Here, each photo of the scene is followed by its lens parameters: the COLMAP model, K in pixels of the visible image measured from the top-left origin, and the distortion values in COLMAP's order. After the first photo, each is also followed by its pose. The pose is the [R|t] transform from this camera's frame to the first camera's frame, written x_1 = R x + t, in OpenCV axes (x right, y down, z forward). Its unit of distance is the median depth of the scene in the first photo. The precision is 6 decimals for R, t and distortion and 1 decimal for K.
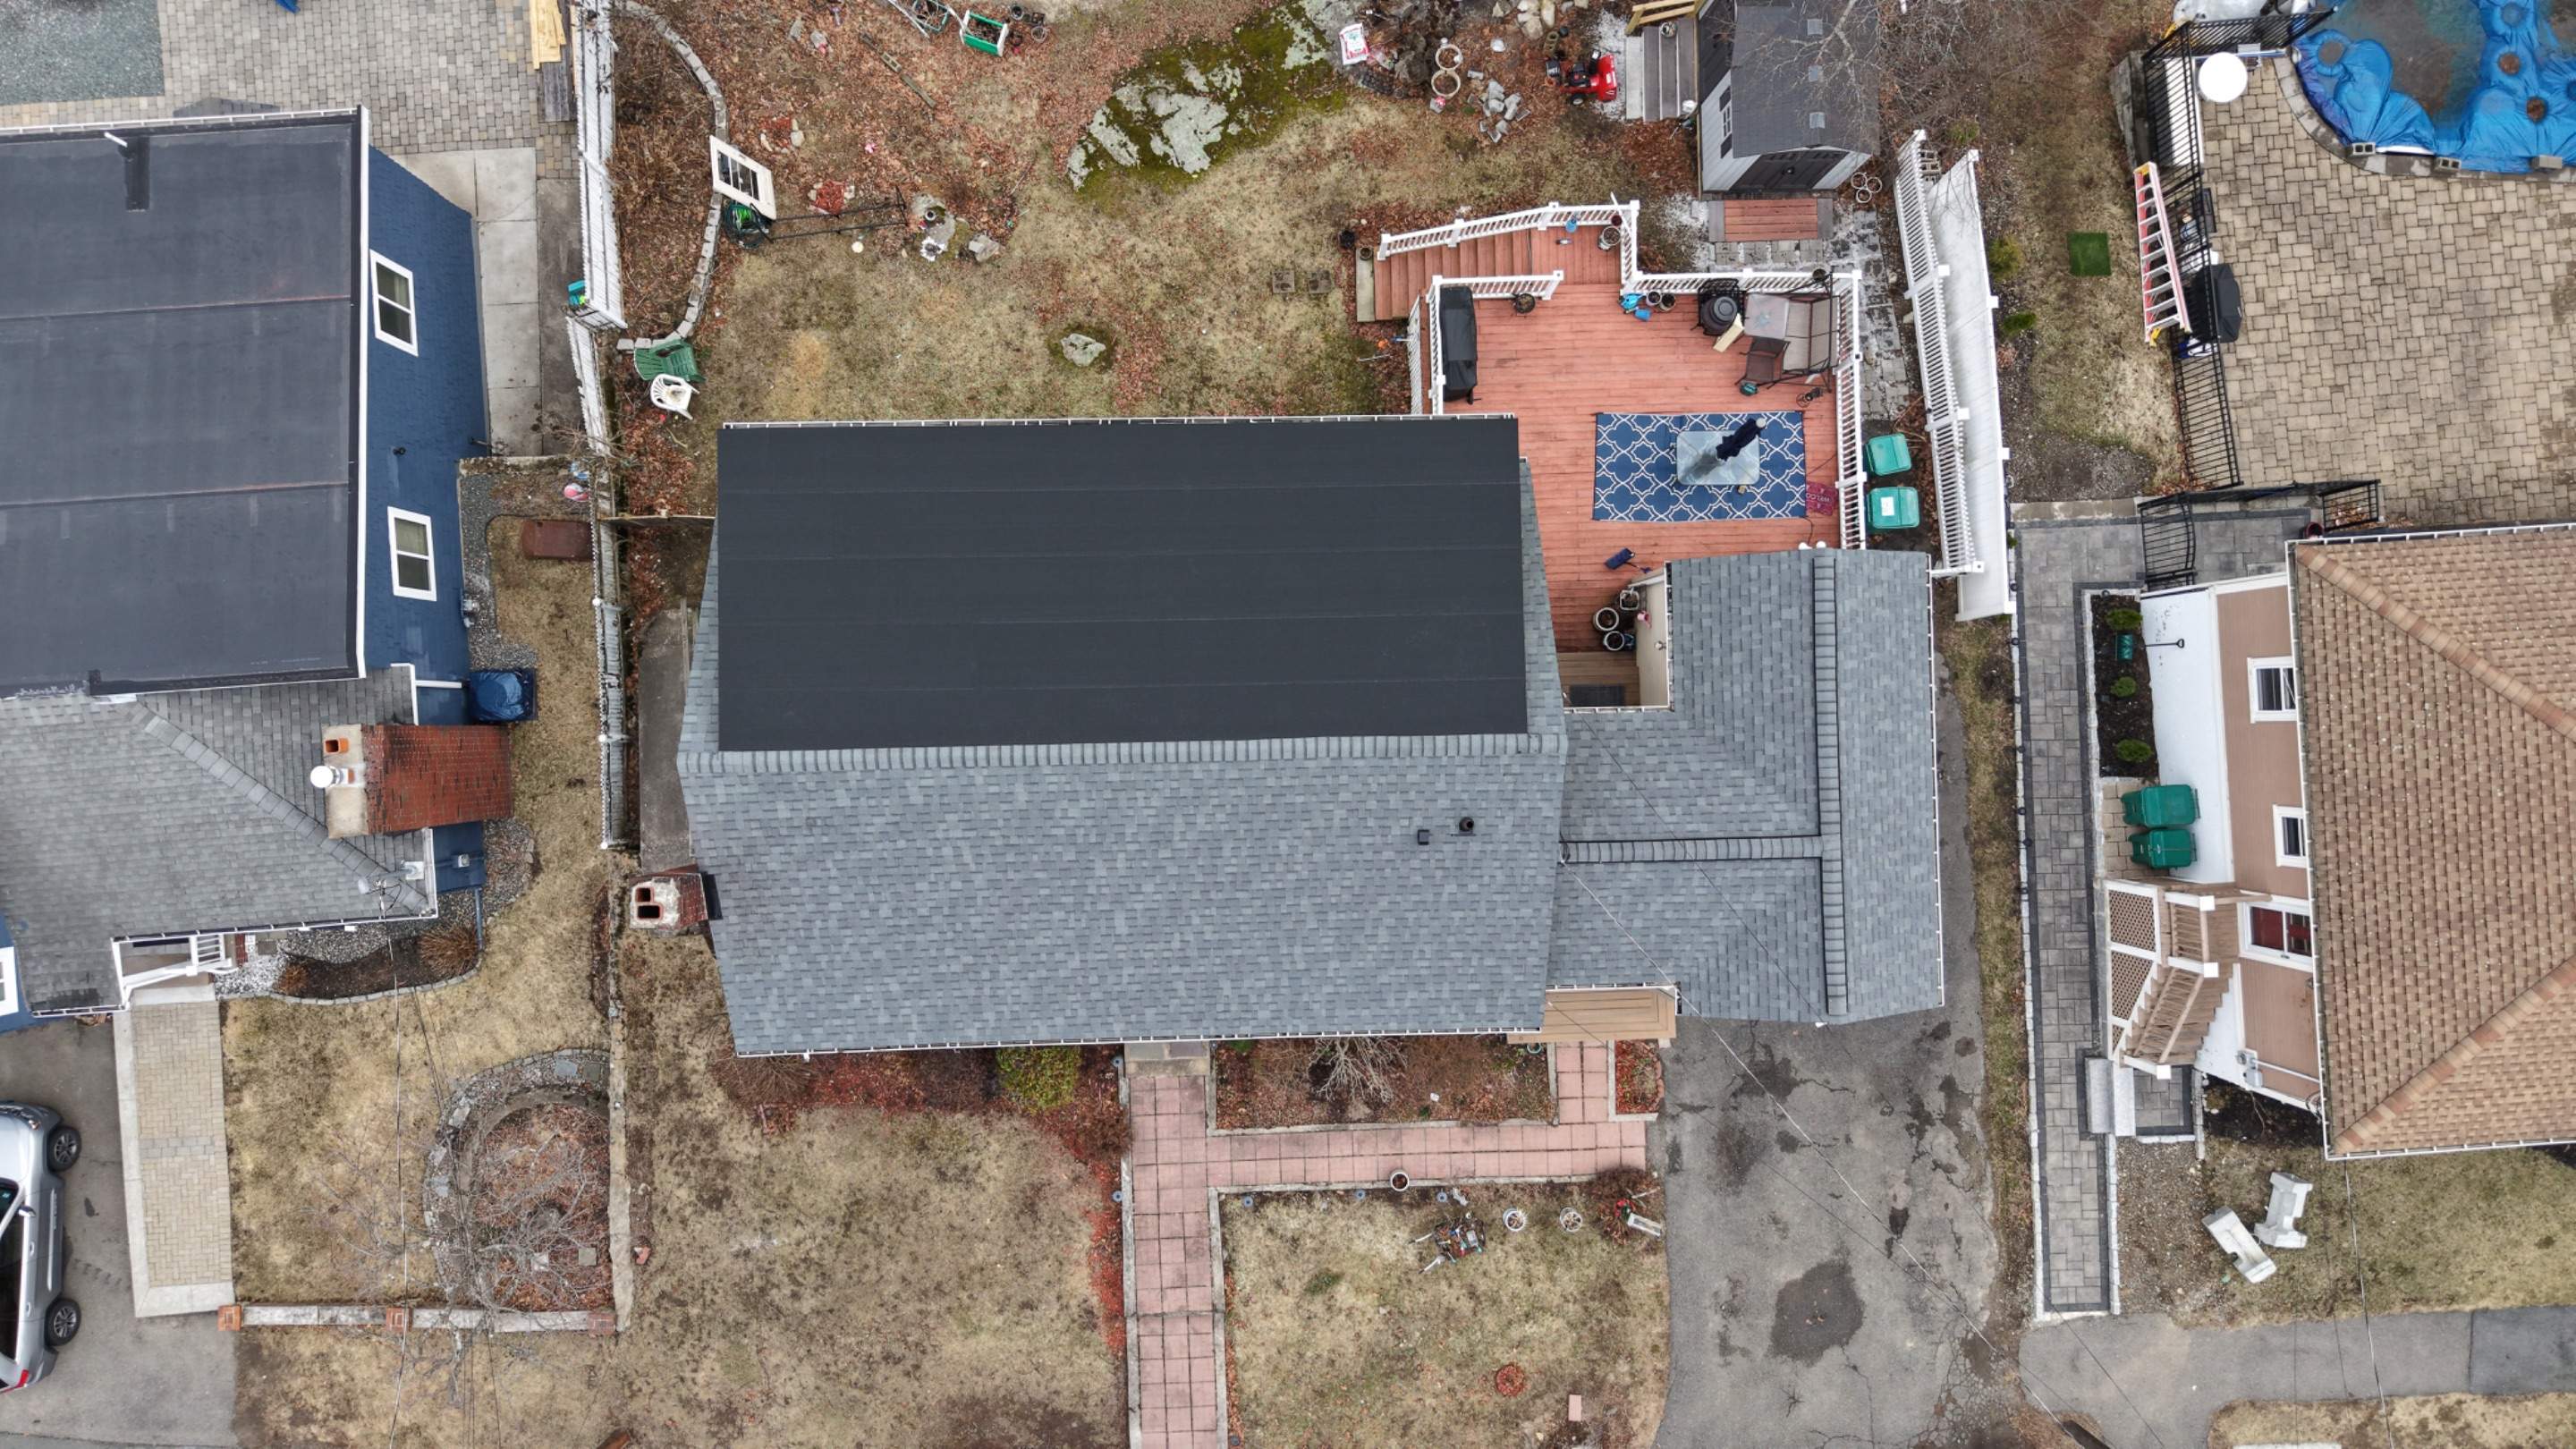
lens RADIAL K [[1721.0, 0, 1284.0], [0, 1721.0, 727.3], [0, 0, 1]] dist [0.017982, -0.018876]
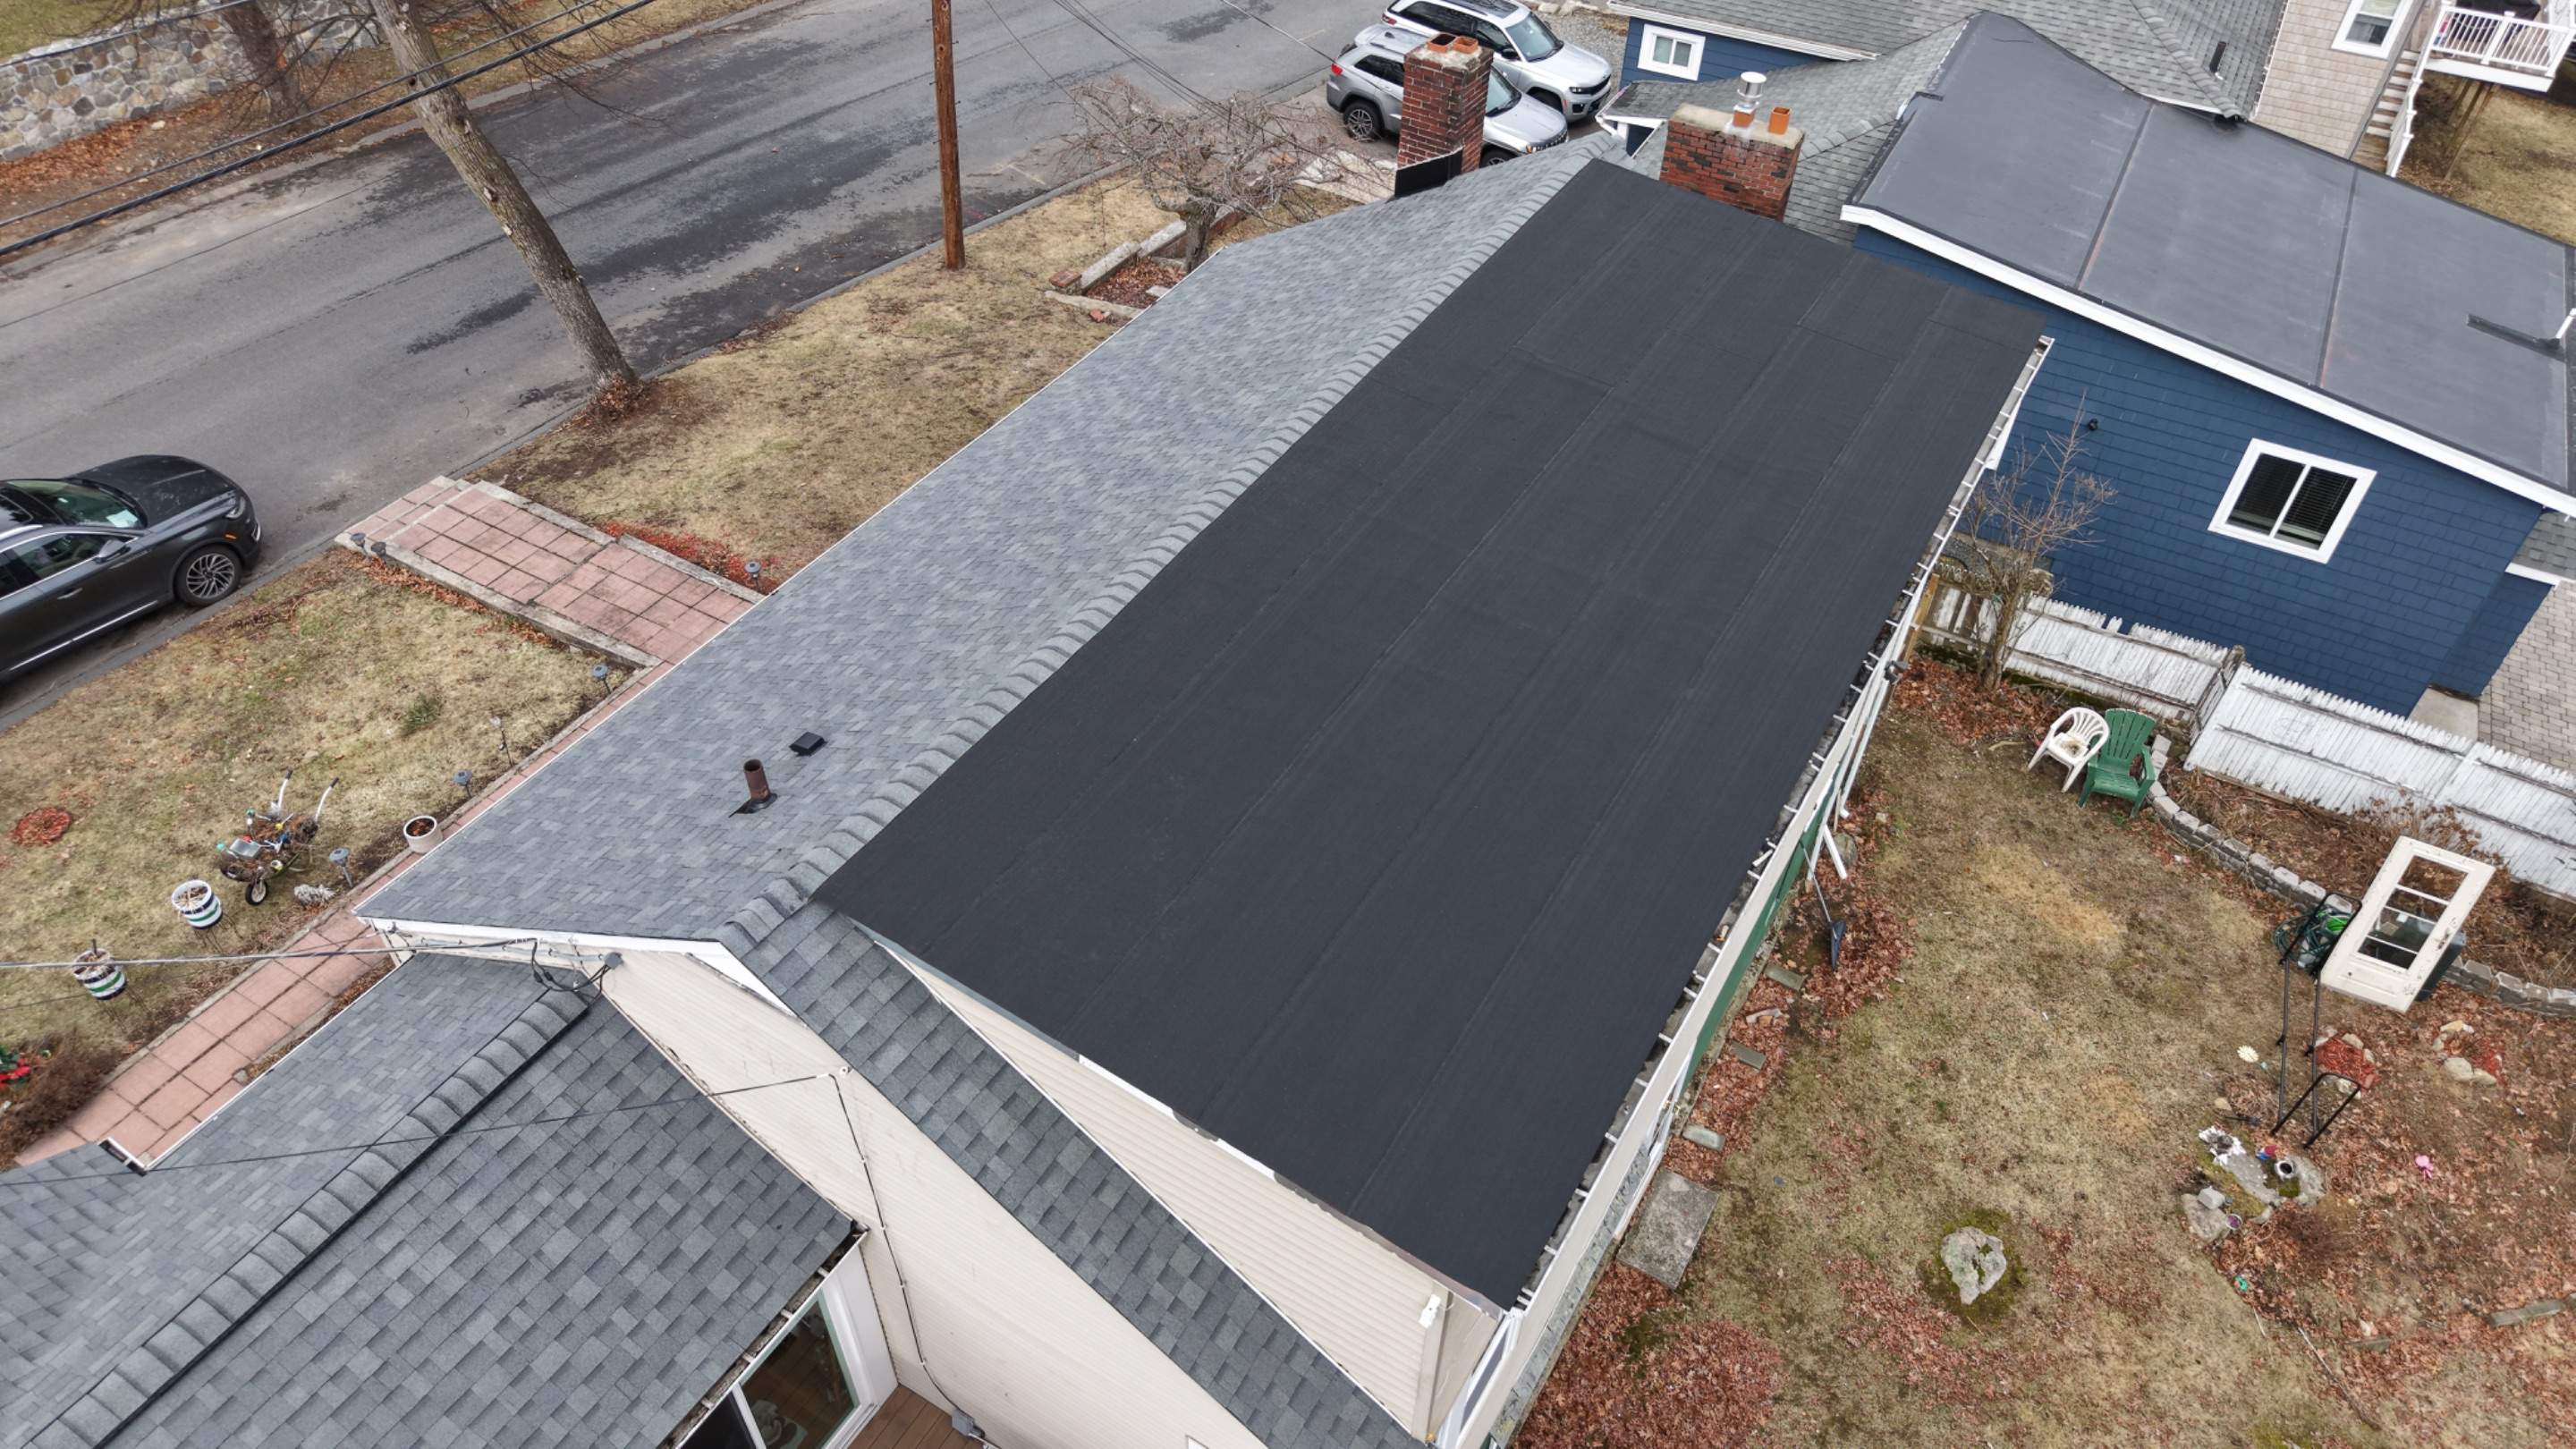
lens RADIAL K [[1721.0, 0, 1280.7], [0, 1721.0, 728.1], [0, 0, 1]] dist [0.017982, -0.018876]
pose [[-0.533615, 0.553139, -0.639759, 0.263433], [-0.844952, -0.381074, 0.375285, -0.187576], [-0.036211, 0.740824, 0.670723, 0.560382]]
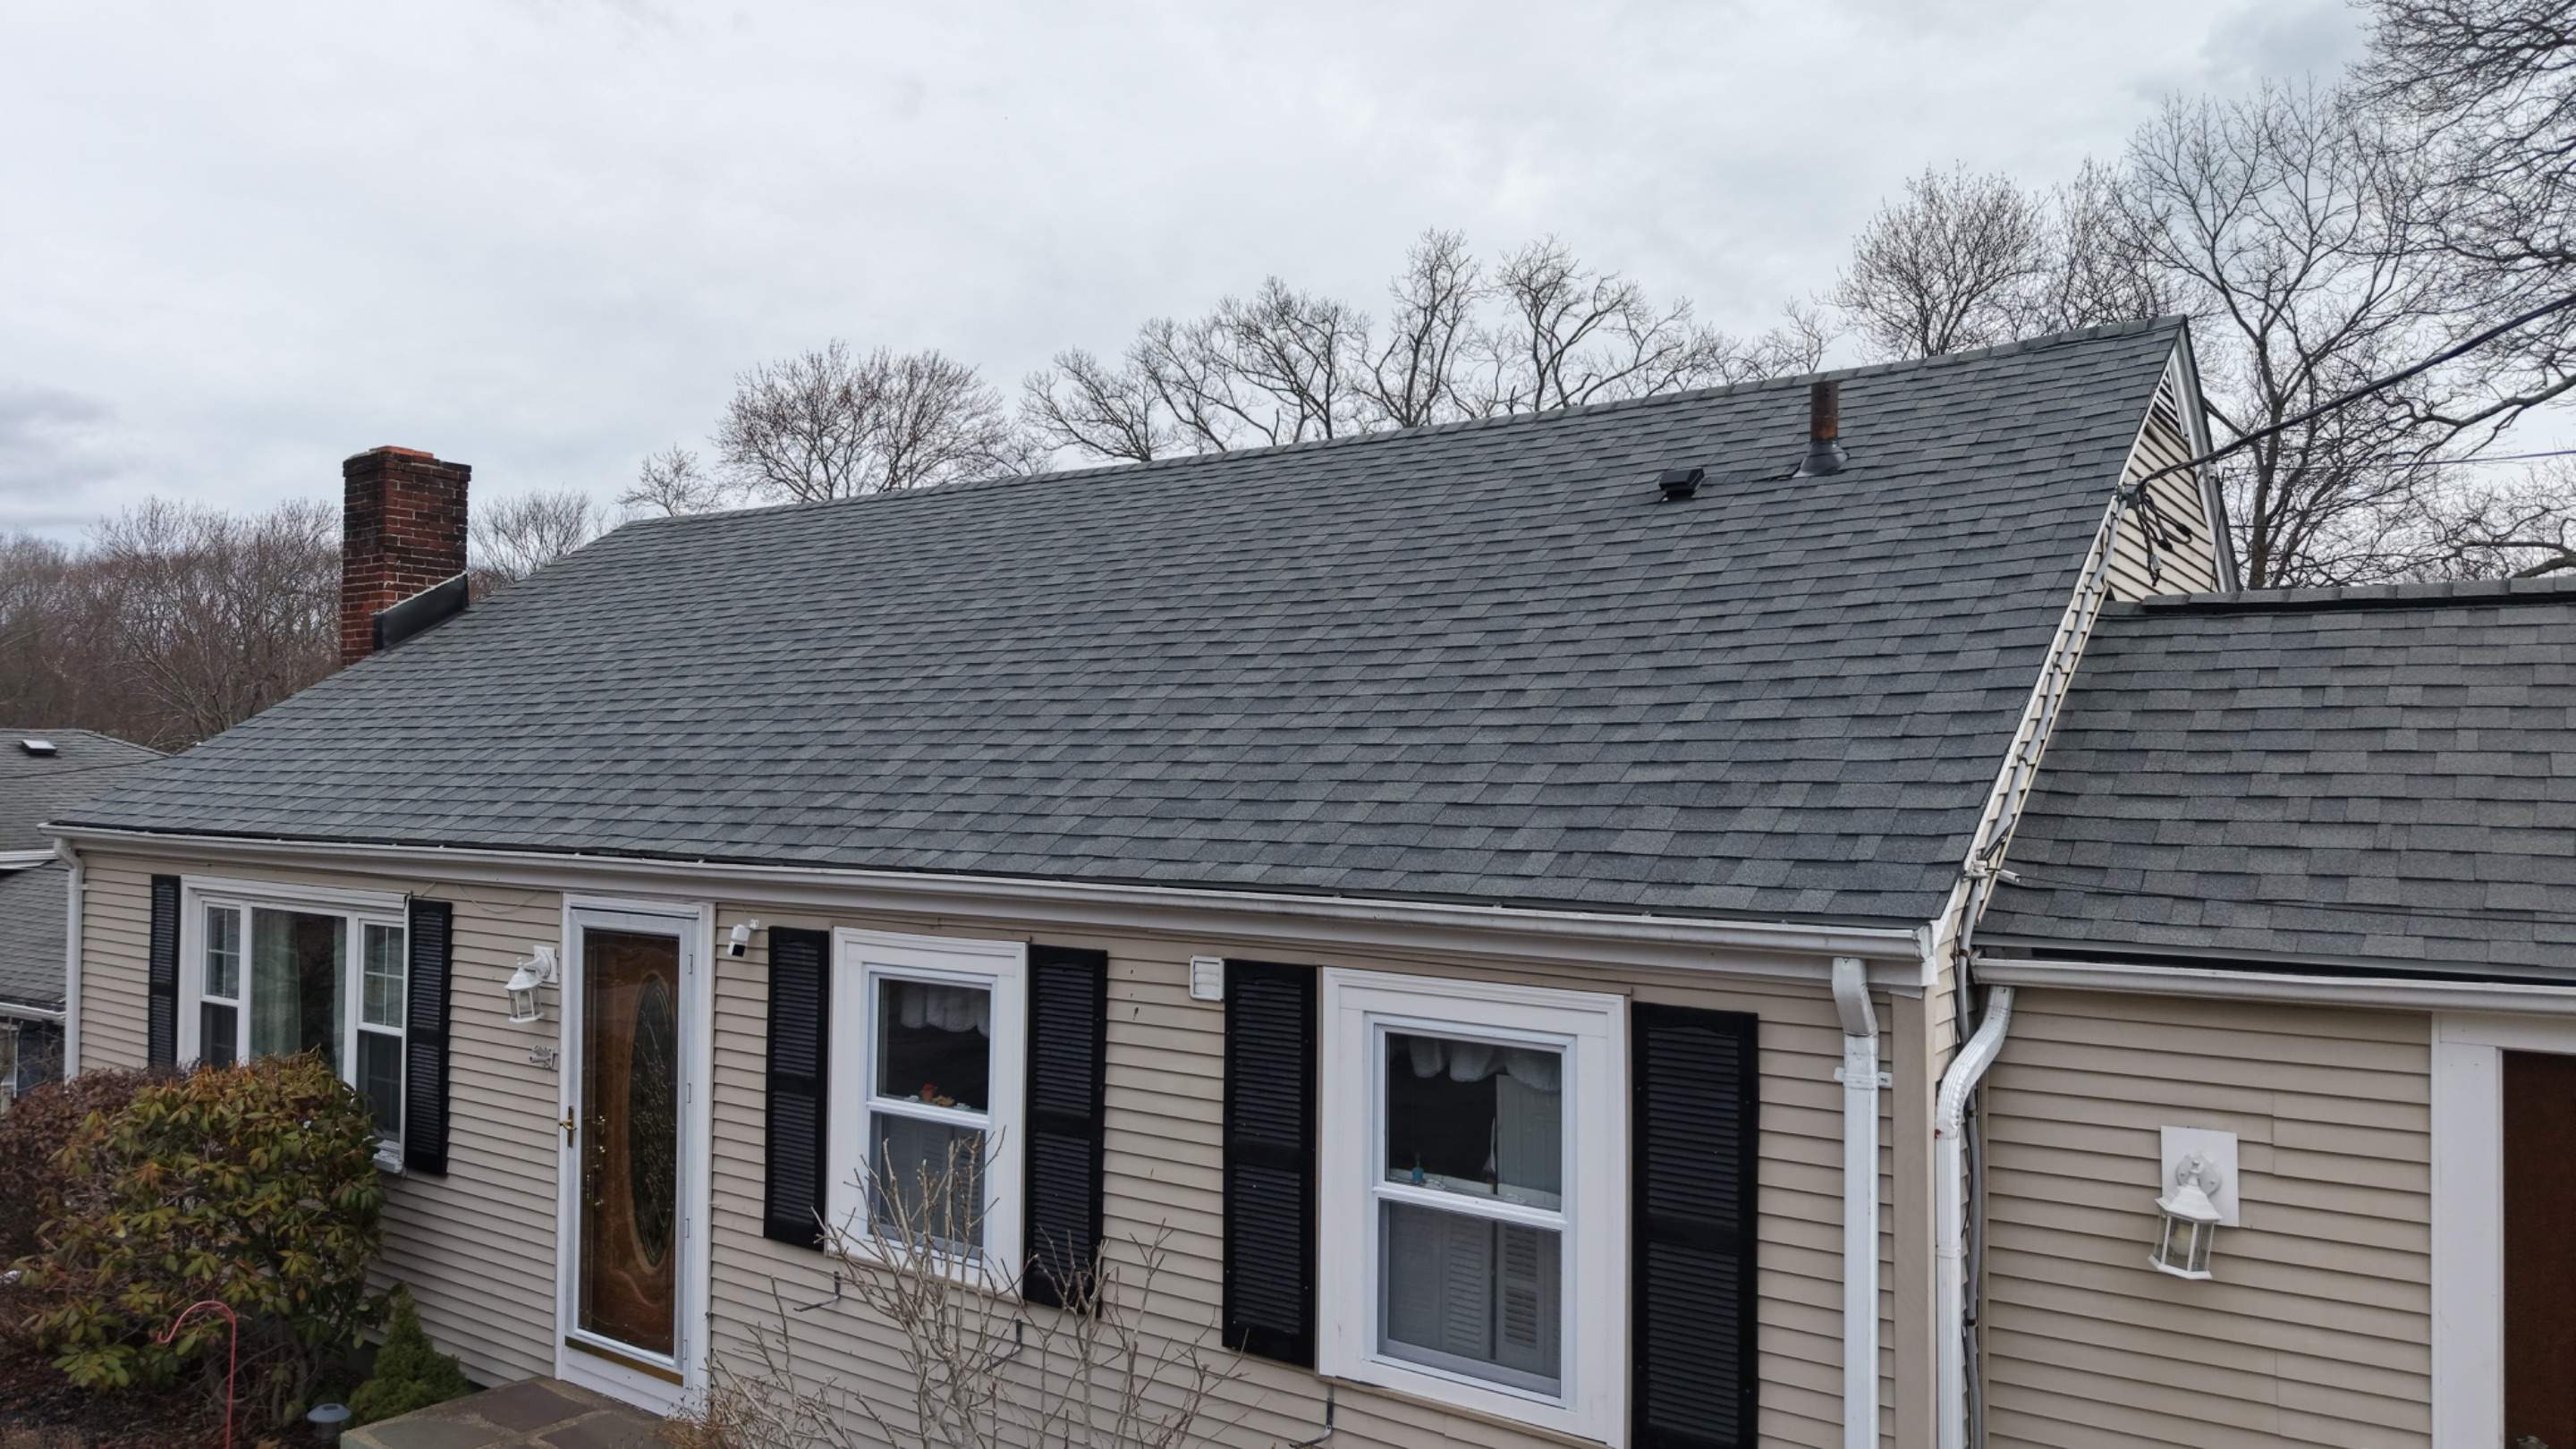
lens RADIAL K [[1721.0, 0, 1284.3], [0, 1721.0, 726.5], [0, 0, 1]] dist [0.017982, -0.018876]
pose [[0.803573, -0.042198, -0.593708, 0.180283], [-0.594661, -0.014244, -0.803851, 0.315561], [0.025464, 0.999008, -0.036540, 0.884497]]
